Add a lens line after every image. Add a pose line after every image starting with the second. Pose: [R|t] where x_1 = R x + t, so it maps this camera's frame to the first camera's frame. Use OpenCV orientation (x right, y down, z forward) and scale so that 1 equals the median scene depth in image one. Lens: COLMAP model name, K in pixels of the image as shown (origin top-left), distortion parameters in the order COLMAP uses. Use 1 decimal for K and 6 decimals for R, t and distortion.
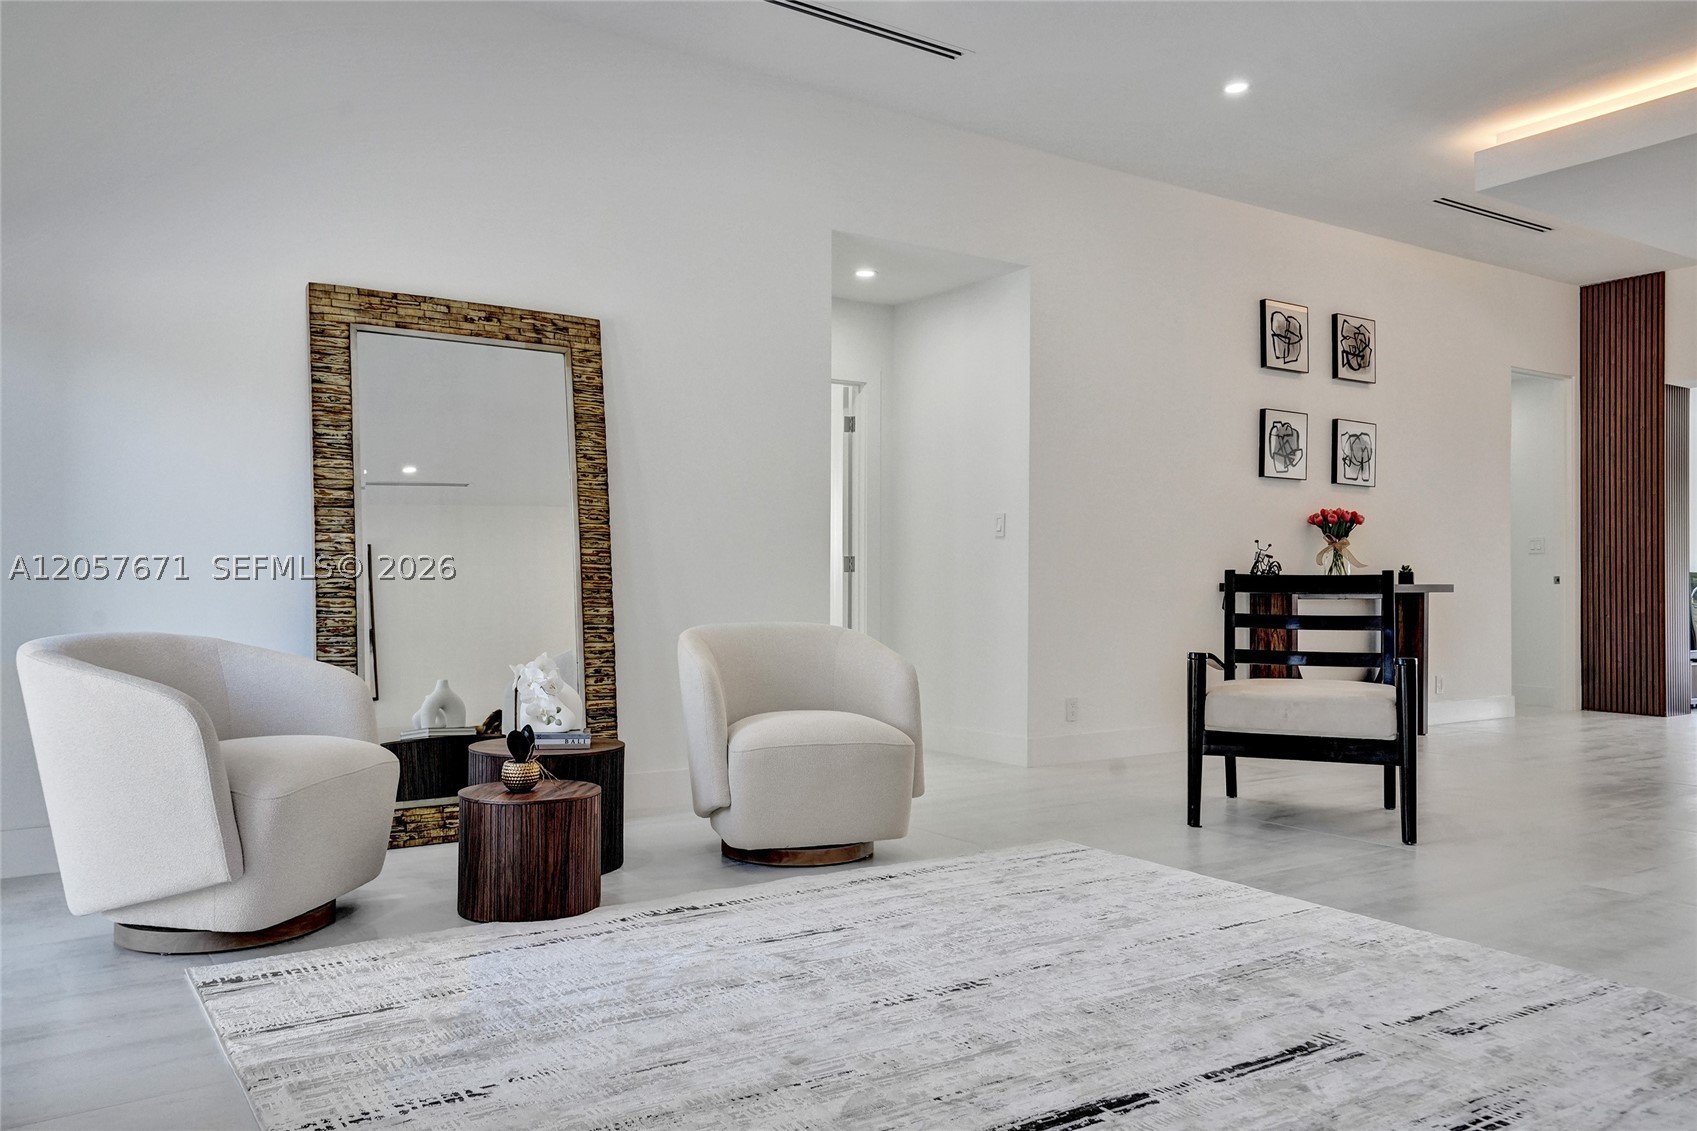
lens RADIAL K [[1272.9, 0, 848.5], [0, 1272.9, 565.5], [0, 0, 1]] dist [0.006357, 0.004089]
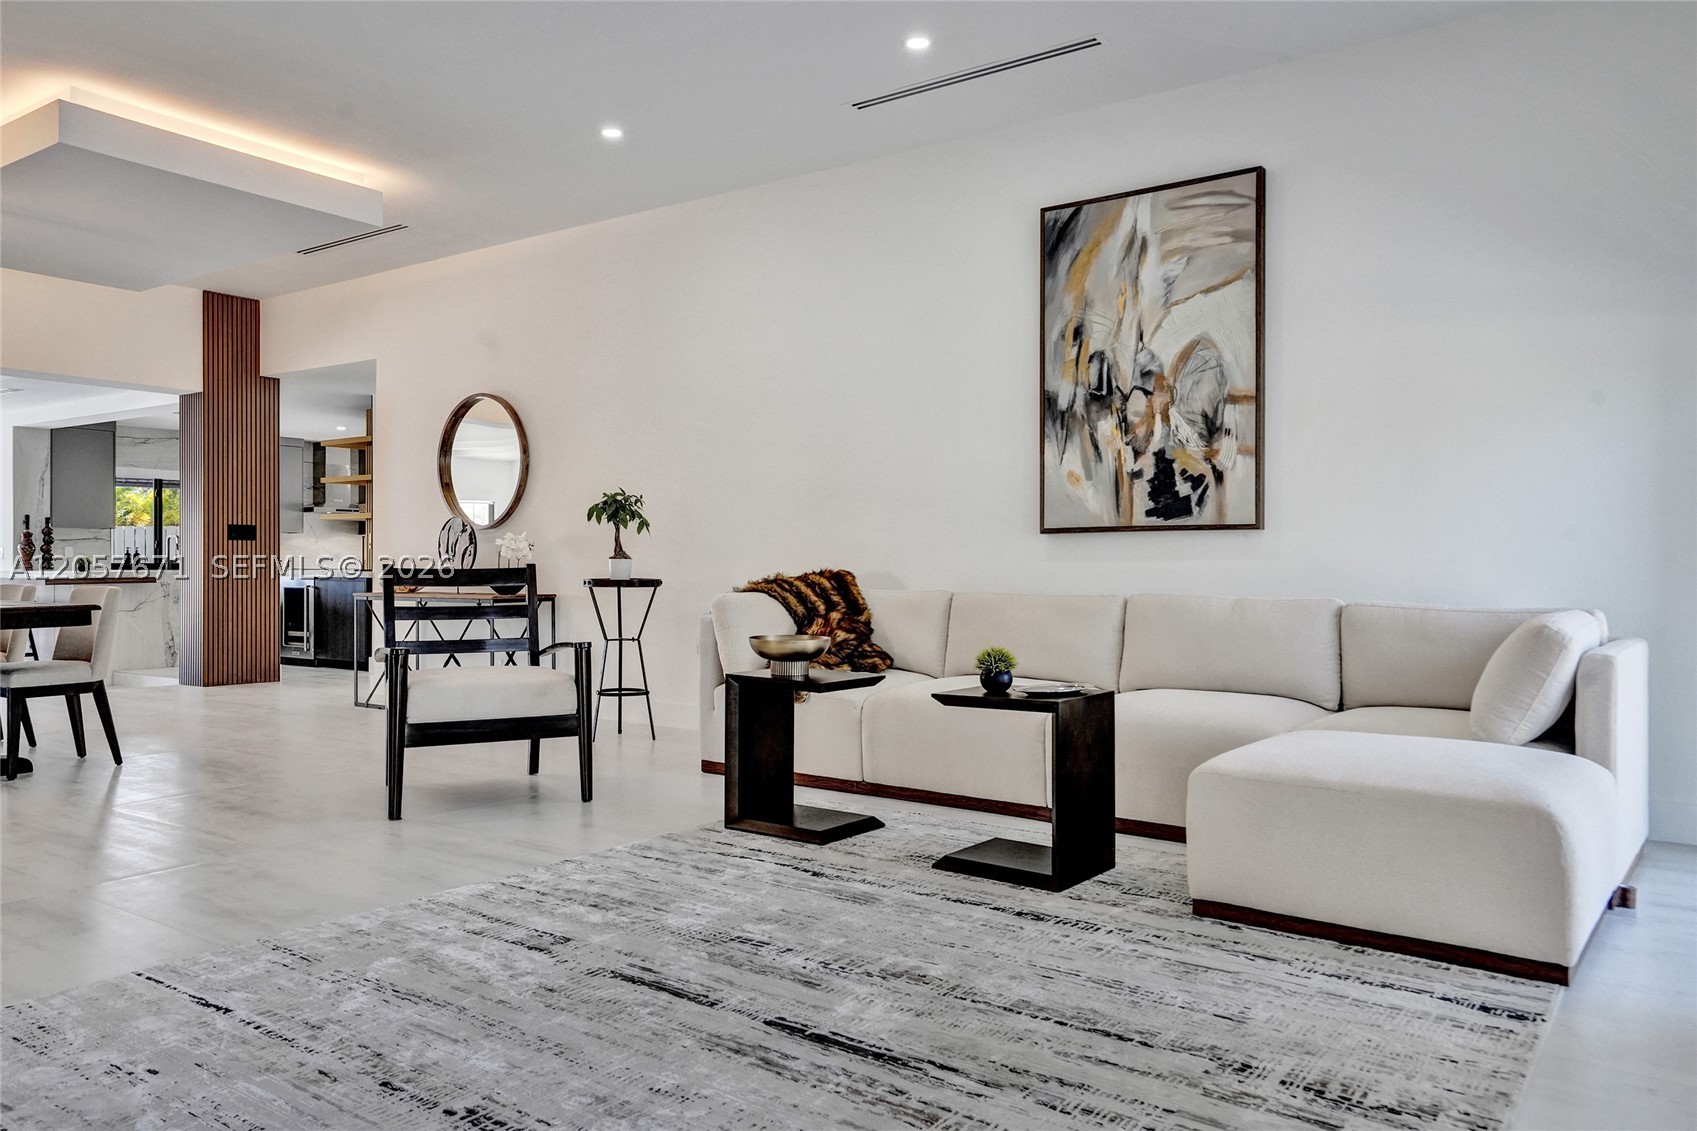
lens RADIAL K [[1222.8, 0, 848.5], [0, 1222.8, 565.5], [0, 0, 1]] dist [-0.004540, -0.001329]
pose [[-0.337556, -0.004811, 0.941293, -0.699418], [-0.000457, 0.999988, 0.004947, -0.000031], [-0.941305, 0.001239, -0.337554, 1.105819]]
